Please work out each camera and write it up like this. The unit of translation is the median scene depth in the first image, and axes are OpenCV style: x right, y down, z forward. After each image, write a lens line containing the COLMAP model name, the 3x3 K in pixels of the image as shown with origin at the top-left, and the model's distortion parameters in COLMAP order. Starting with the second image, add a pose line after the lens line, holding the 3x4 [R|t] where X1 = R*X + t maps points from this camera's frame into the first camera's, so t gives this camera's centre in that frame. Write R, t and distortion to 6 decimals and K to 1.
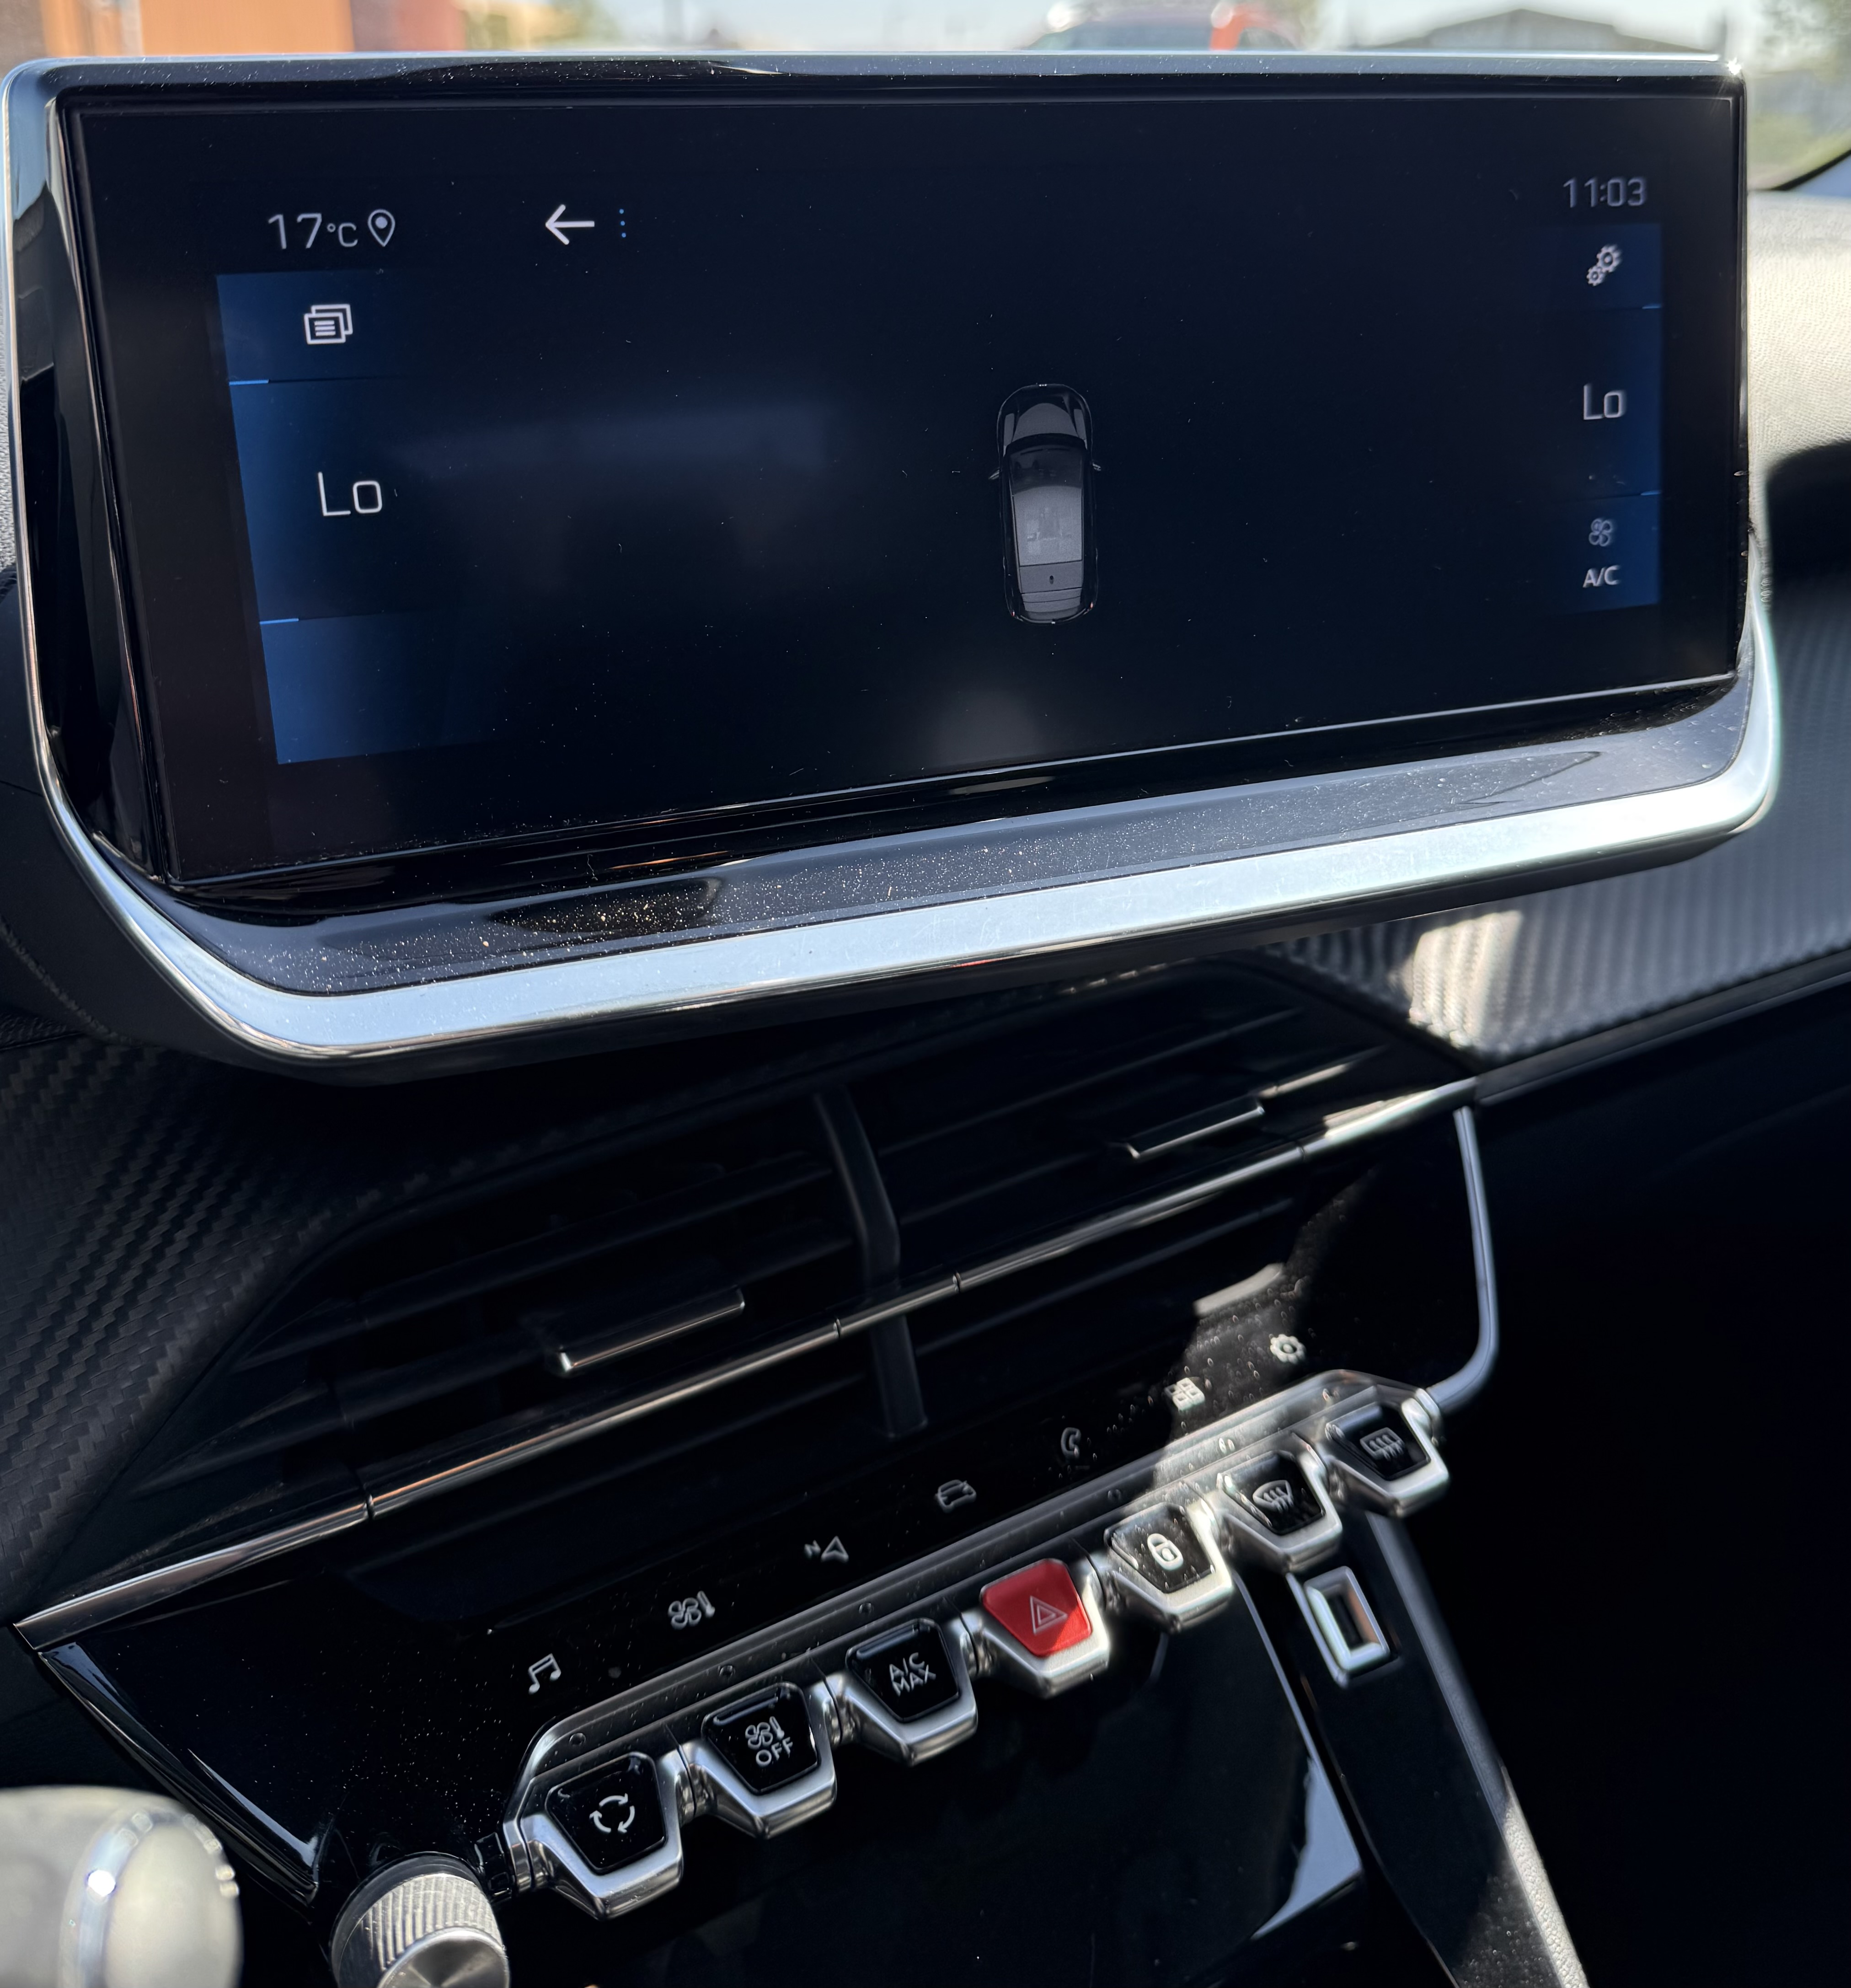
lens RADIAL K [[1855.7, 0, 913.9], [0, 1855.7, 754.9], [0, 0, 1]] dist [0.015066, 0.000000]
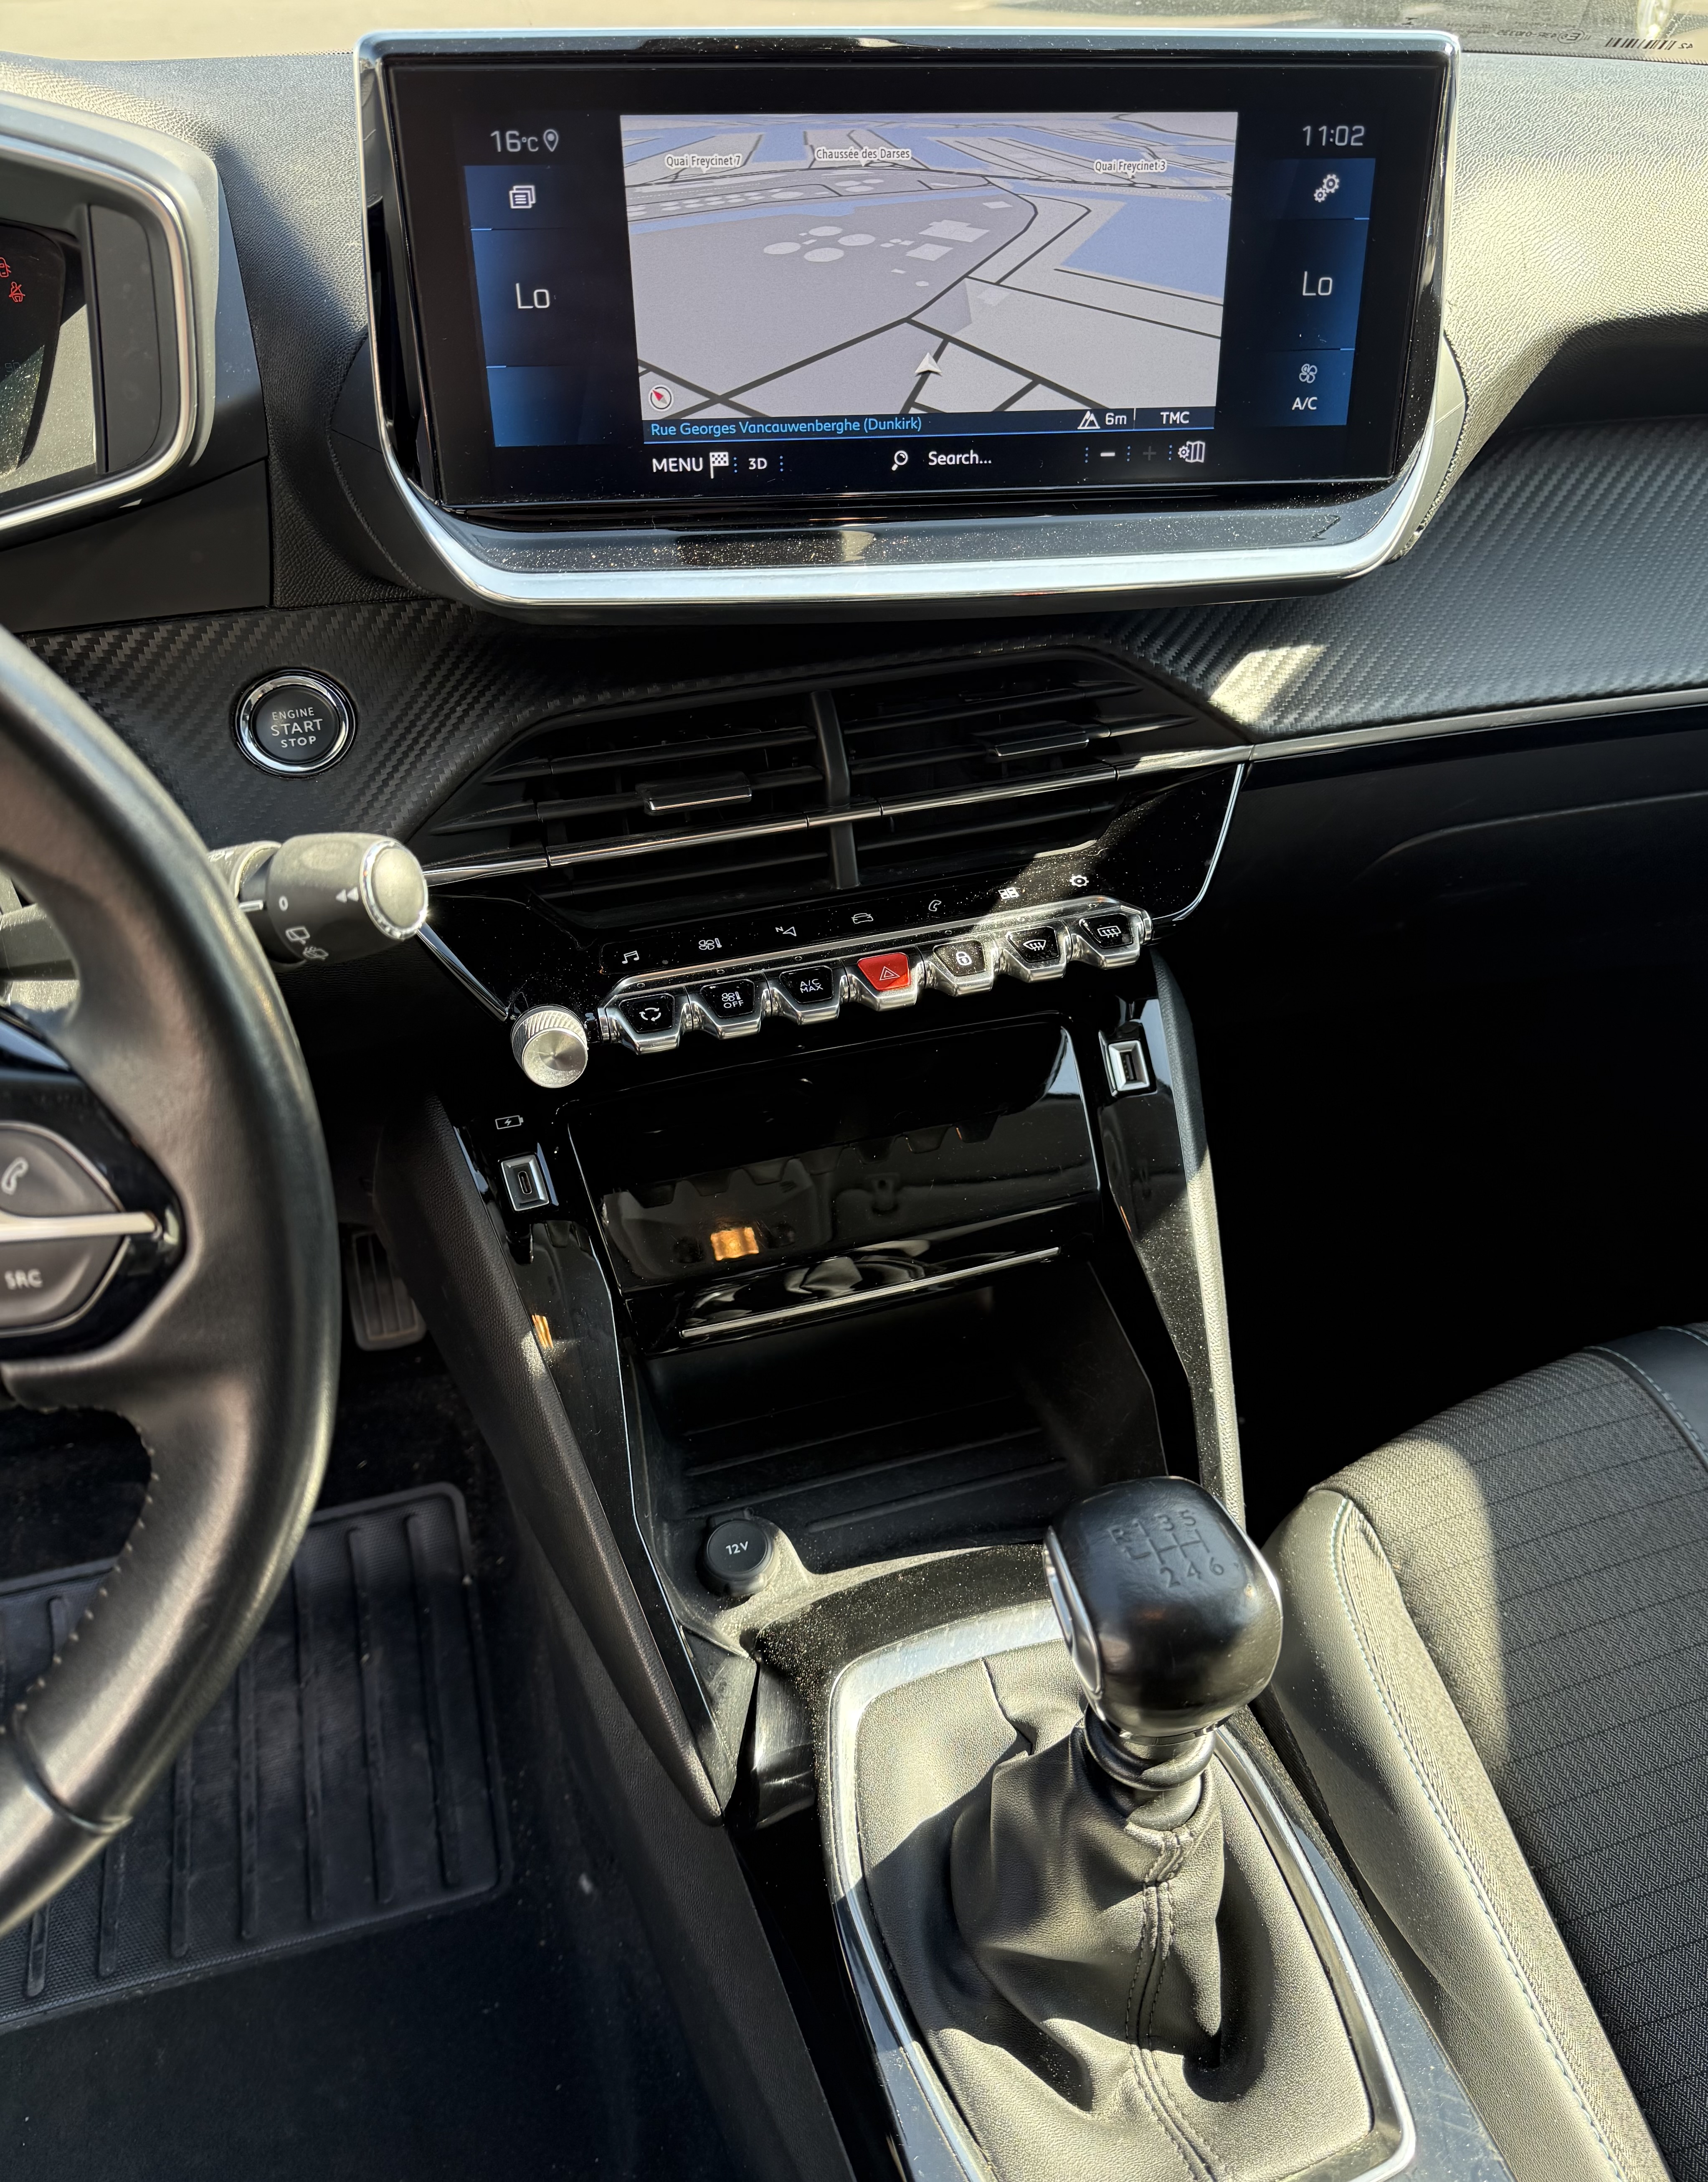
lens RADIAL K [[1676.6, 0, 882.7], [0, 1676.6, 1095.0], [0, 0, 1]] dist [0.025918, -0.043012]
pose [[0.972857, 0.154472, -0.172301, 0.370552], [-0.093760, 0.943851, 0.316789, 0.040456], [0.211562, -0.292035, 0.932715, -0.606051]]
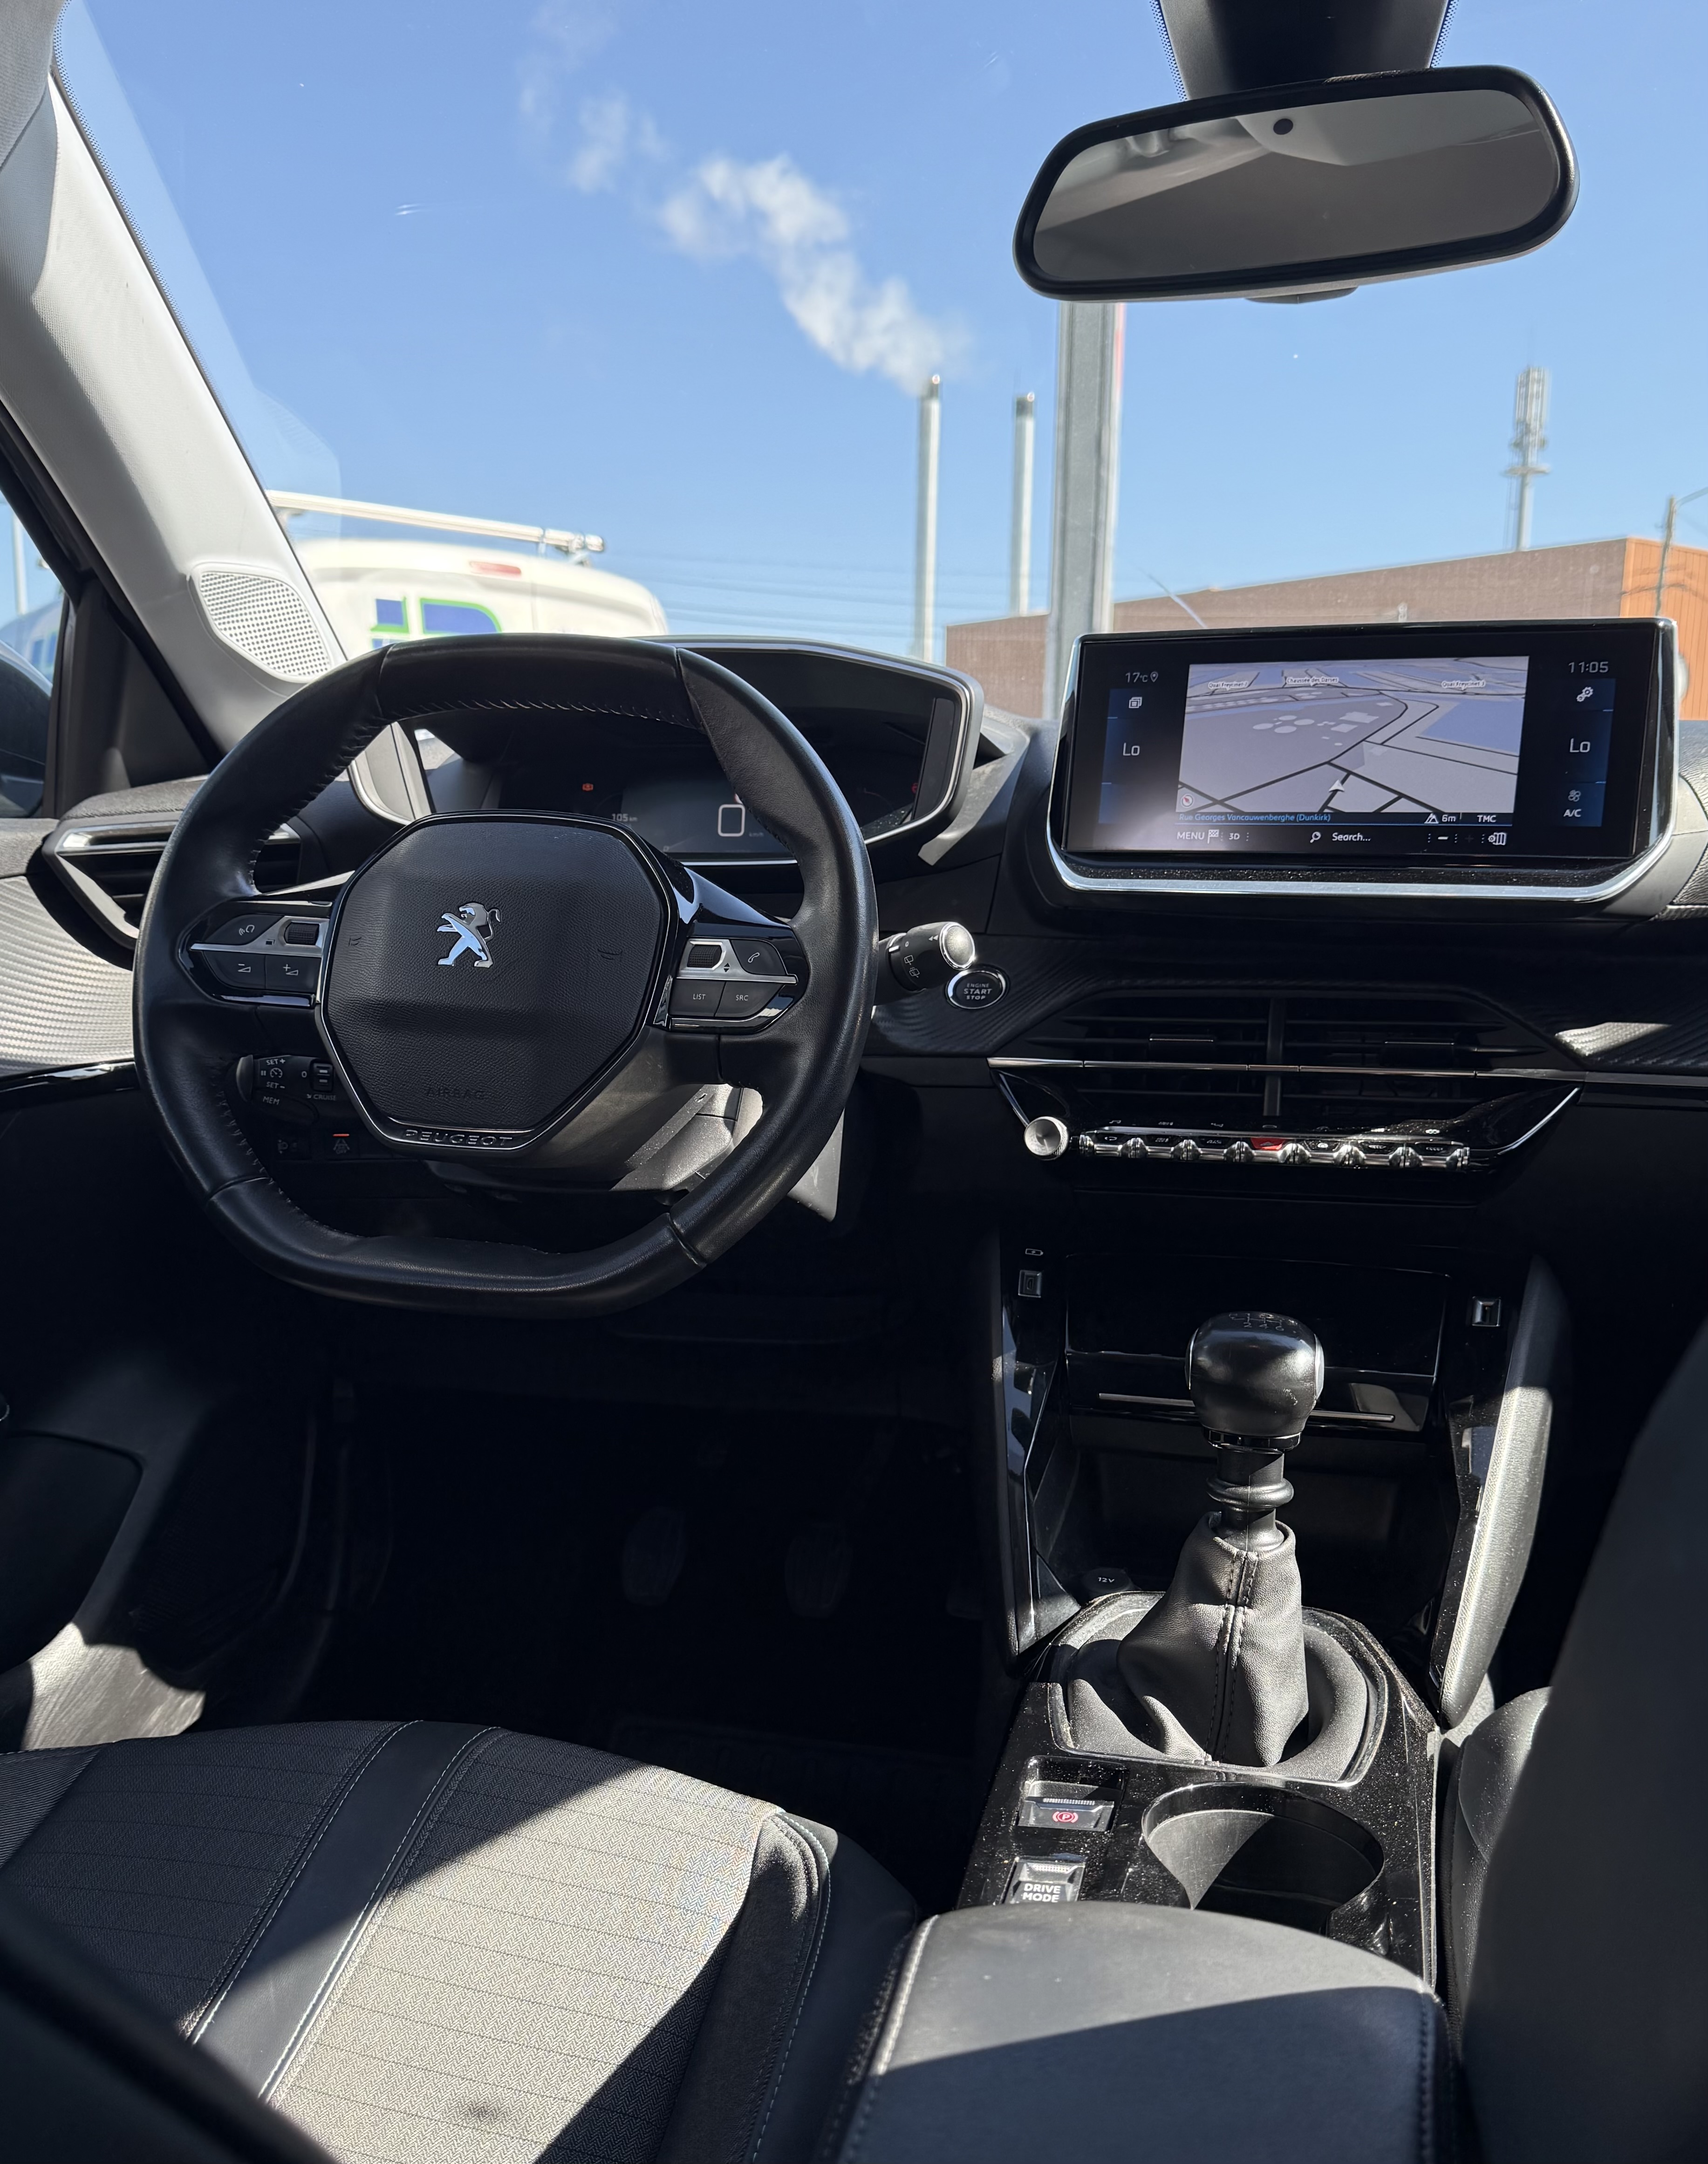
lens RADIAL K [[1888.6, 0, 849.8], [0, 1888.6, 1227.4], [0, 0, 1]] dist [0.038205, -0.022096]
pose [[0.705955, 0.166455, -0.688419, 1.630543], [-0.251989, 0.967420, -0.024493, 0.806171], [0.661913, 0.190765, 0.724900, -1.520378]]
